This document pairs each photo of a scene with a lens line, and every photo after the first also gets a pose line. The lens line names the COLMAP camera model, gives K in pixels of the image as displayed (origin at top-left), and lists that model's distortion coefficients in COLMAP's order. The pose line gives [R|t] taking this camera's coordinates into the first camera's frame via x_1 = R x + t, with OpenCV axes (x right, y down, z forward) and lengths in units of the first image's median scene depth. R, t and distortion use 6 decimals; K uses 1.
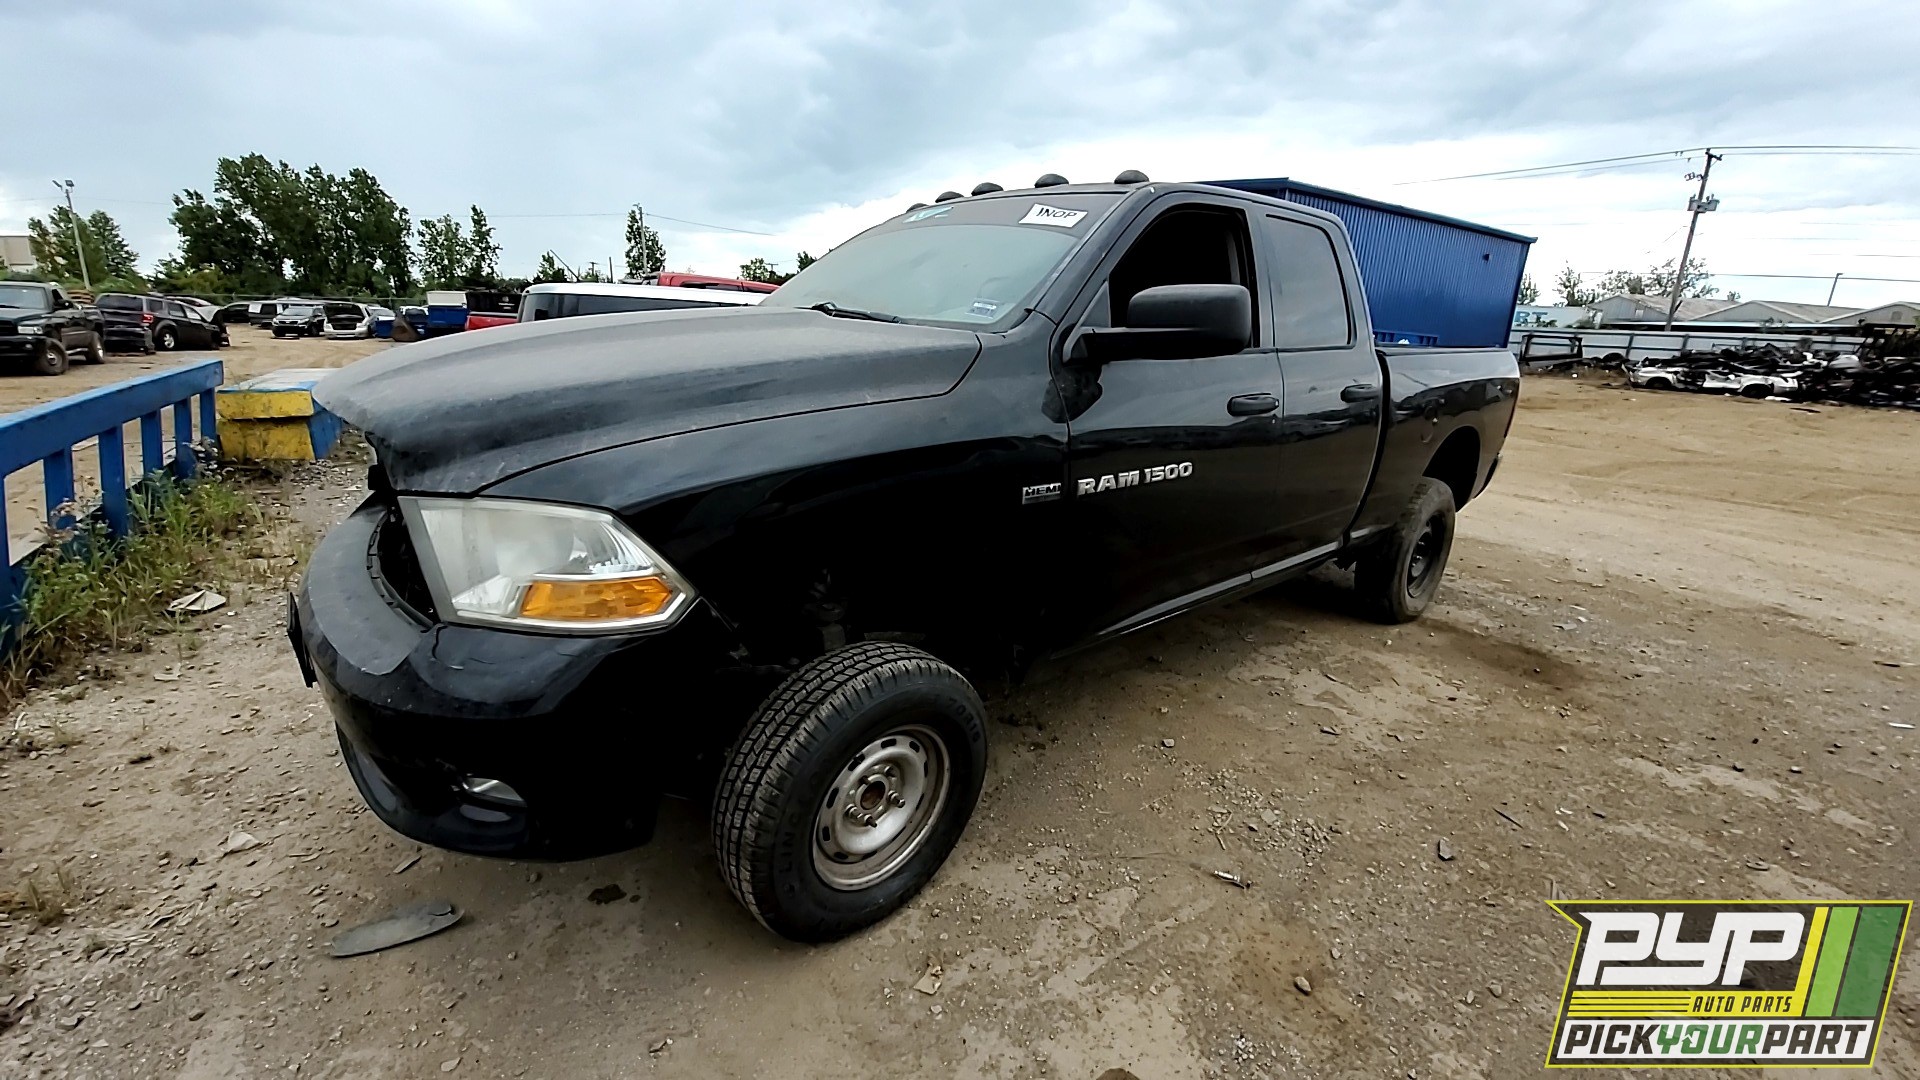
lens RADIAL K [[786.7, 0, 964.5], [0, 786.7, 550.2], [0, 0, 1]] dist [-0.011912, -0.007146]
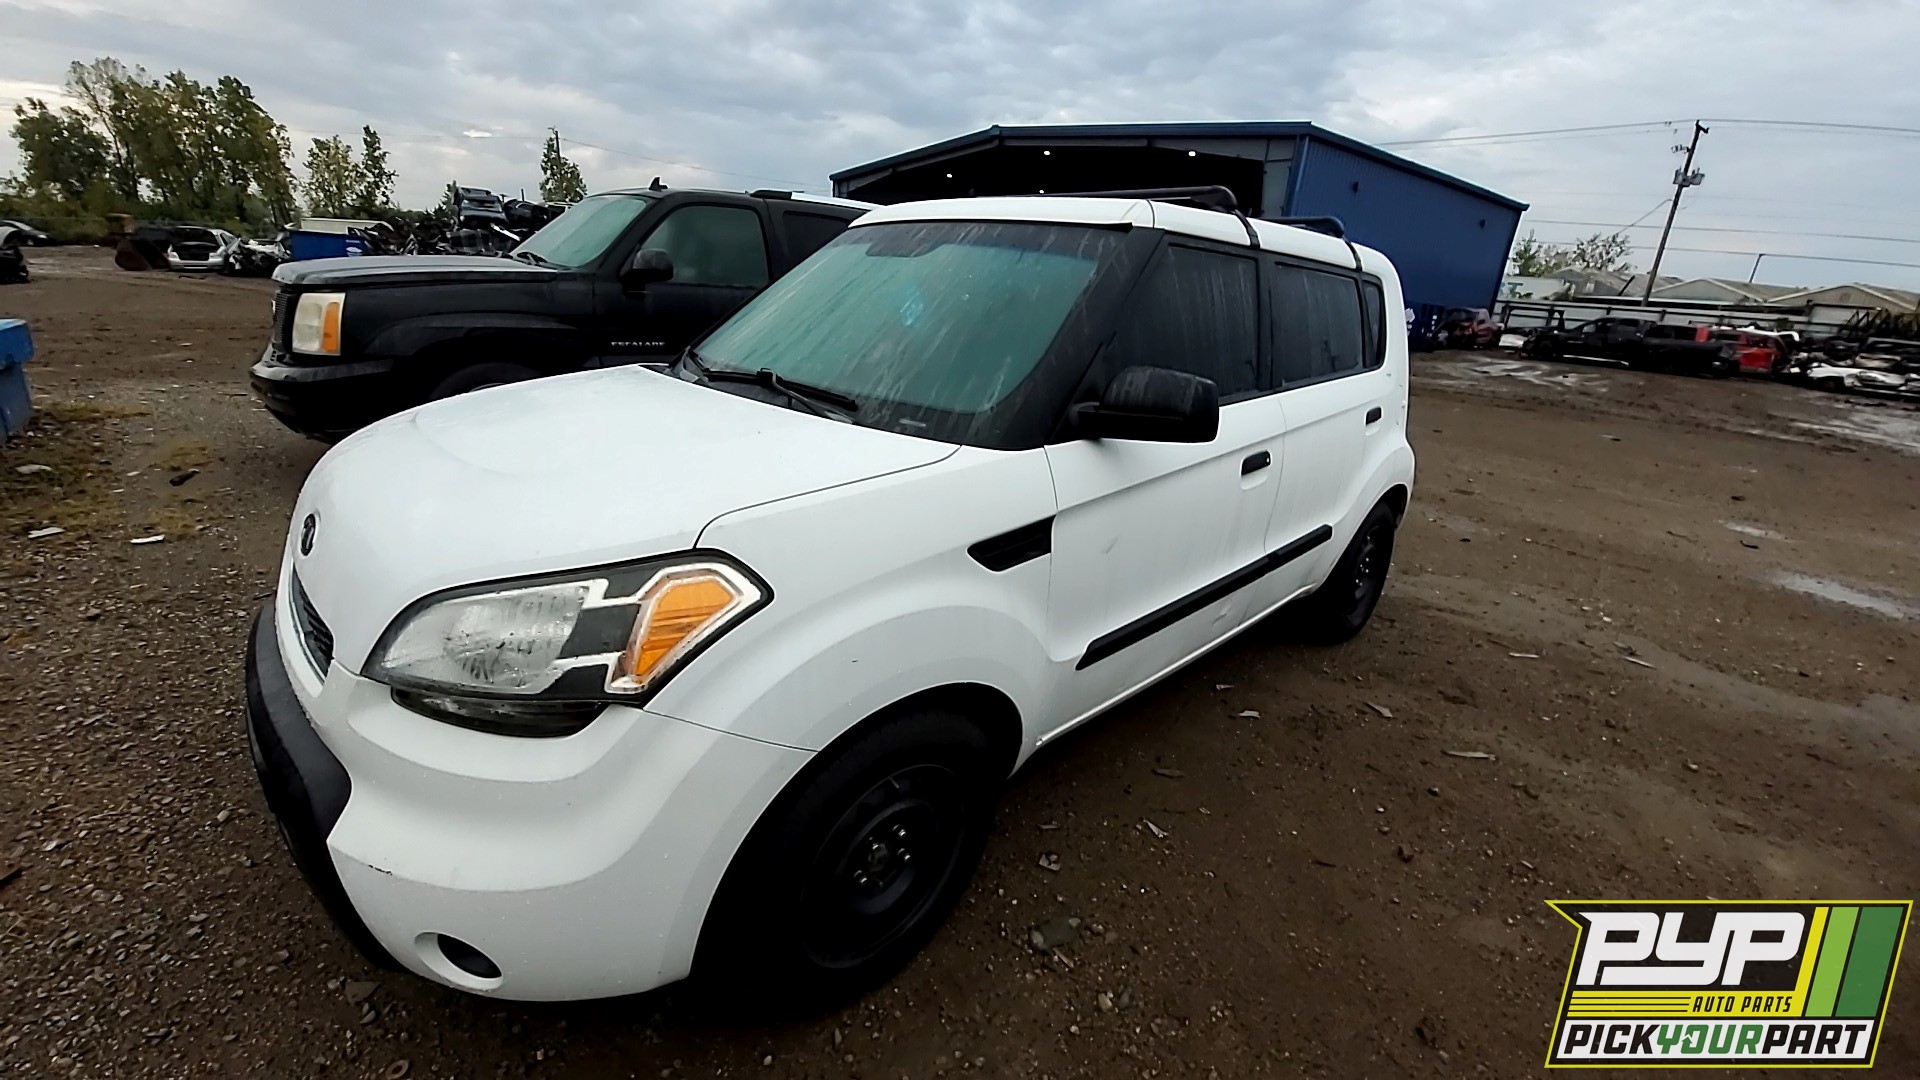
lens RADIAL K [[786.7, 0, 973.5], [0, 786.7, 537.6], [0, 0, 1]] dist [-0.011912, -0.007146]
pose [[0.995712, 0.003103, 0.092457, -0.014740], [-0.006827, 0.999177, 0.039987, -0.009063], [-0.092257, -0.040447, 0.994913, 0.034100]]
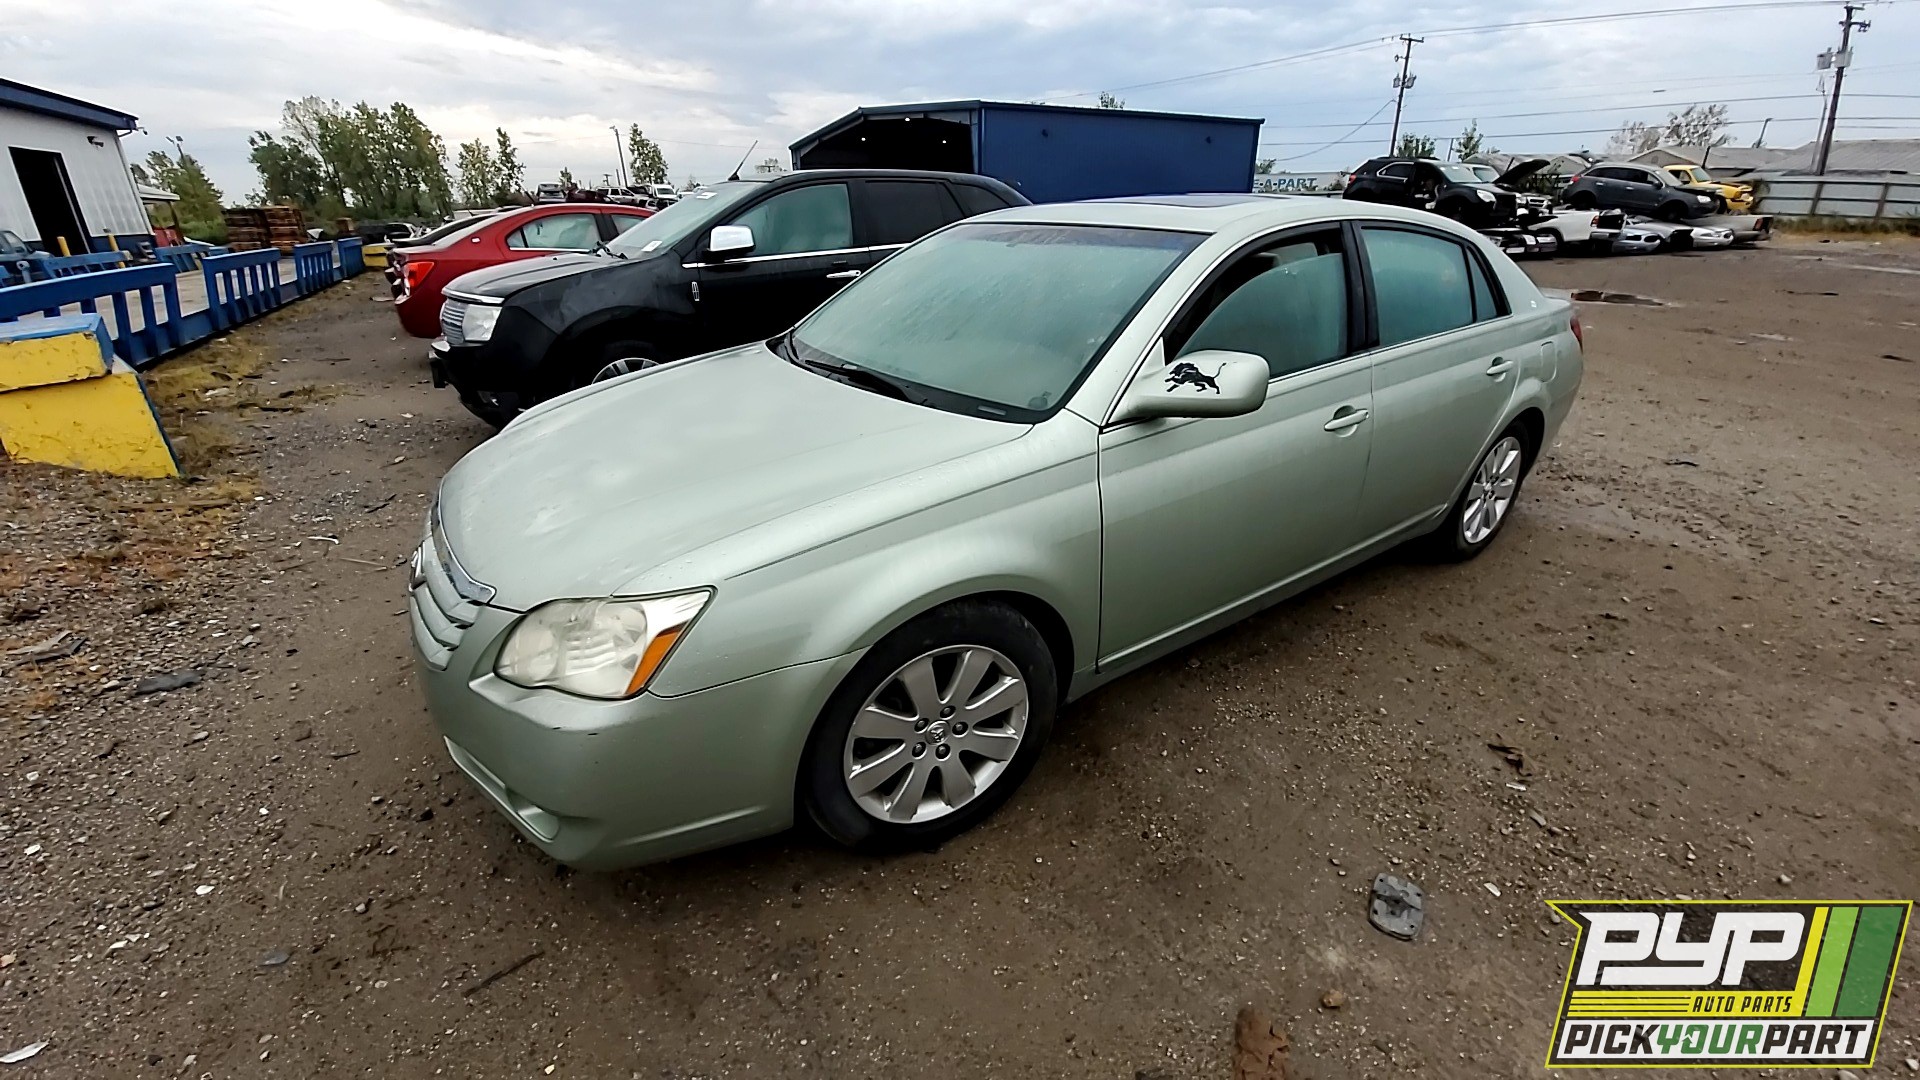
lens RADIAL K [[786.7, 0, 963.5], [0, 786.7, 551.8], [0, 0, 1]] dist [-0.011912, -0.007146]
pose [[0.996982, -0.022316, -0.074351, 0.130046], [0.031398, 0.991871, 0.123311, 0.054386], [0.070995, -0.125274, 0.989579, -0.164498]]
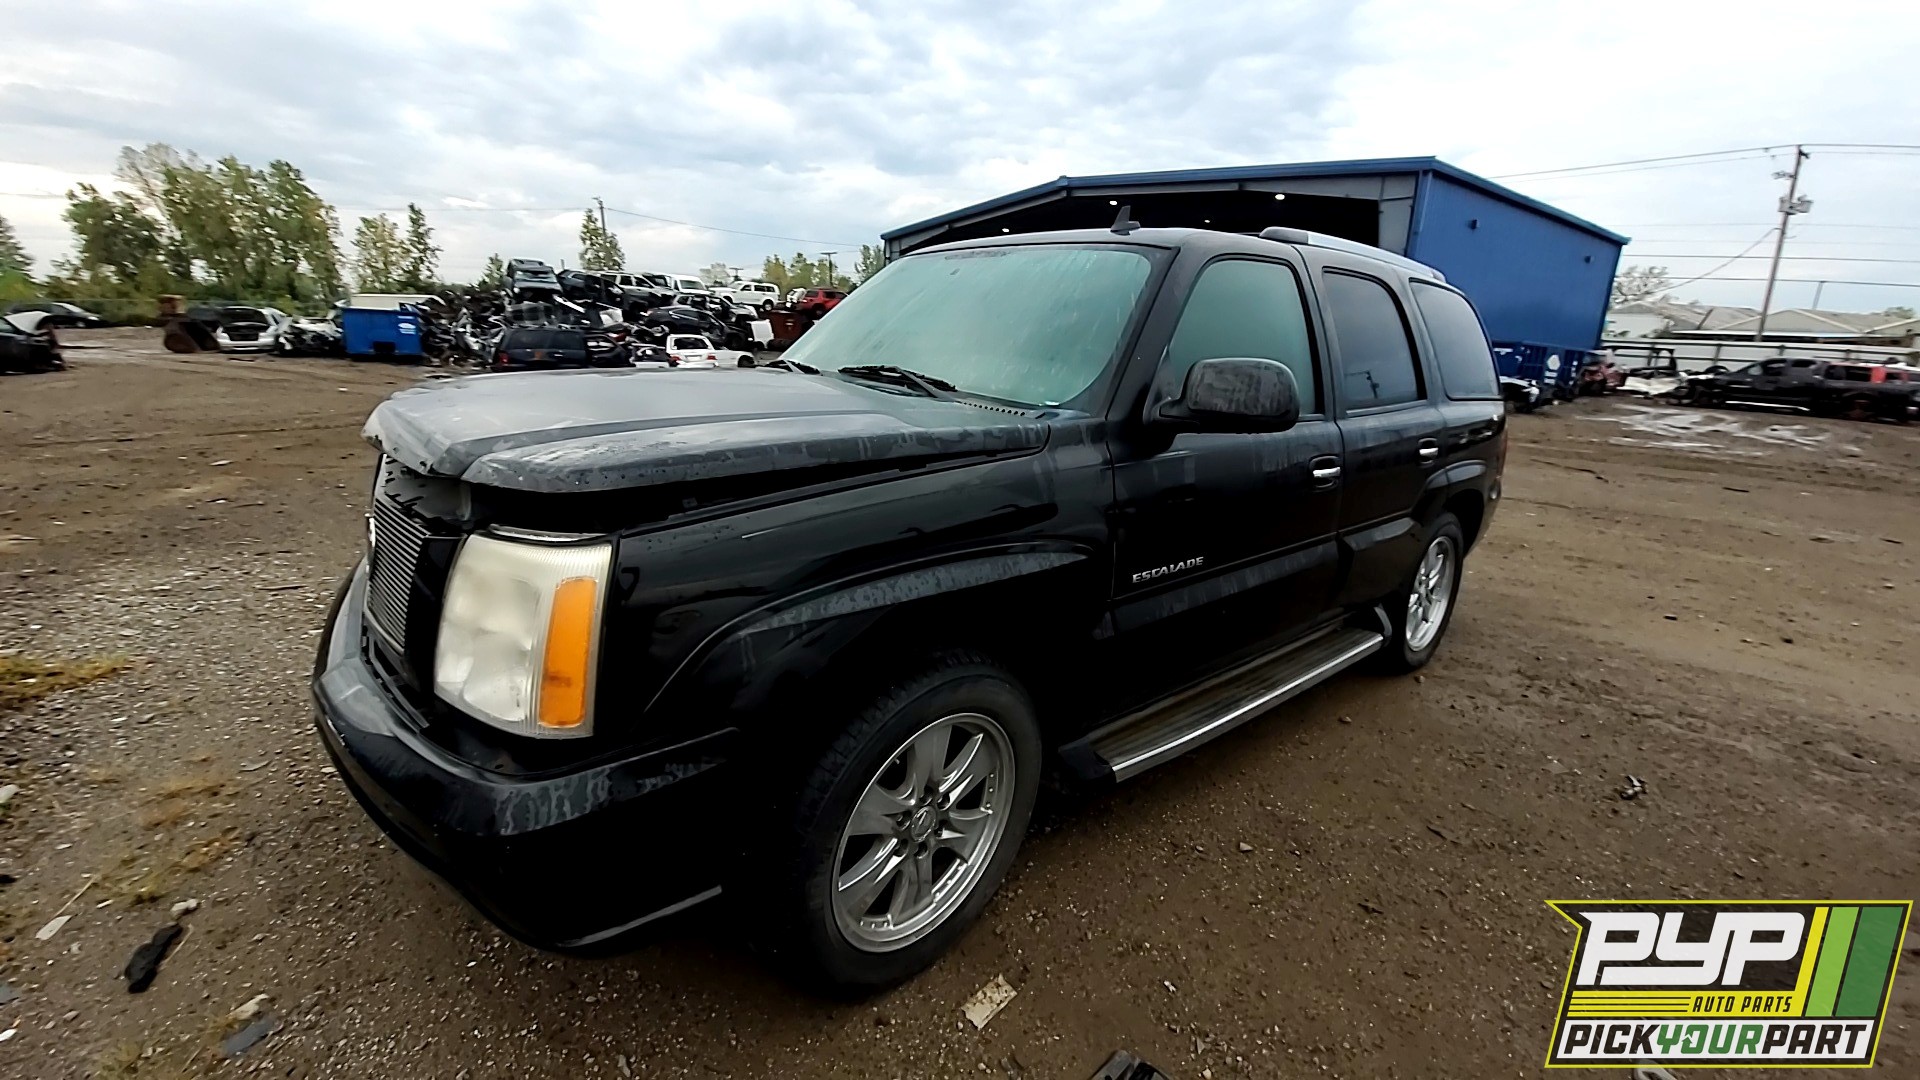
lens RADIAL K [[786.7, 0, 971.1], [0, 786.7, 555.9], [0, 0, 1]] dist [-0.011912, -0.007146]
pose [[0.998275, -0.015405, 0.056649, -0.034127], [0.015505, 0.999879, -0.001325, -0.017614], [-0.056622, 0.002201, 0.998393, 0.058772]]
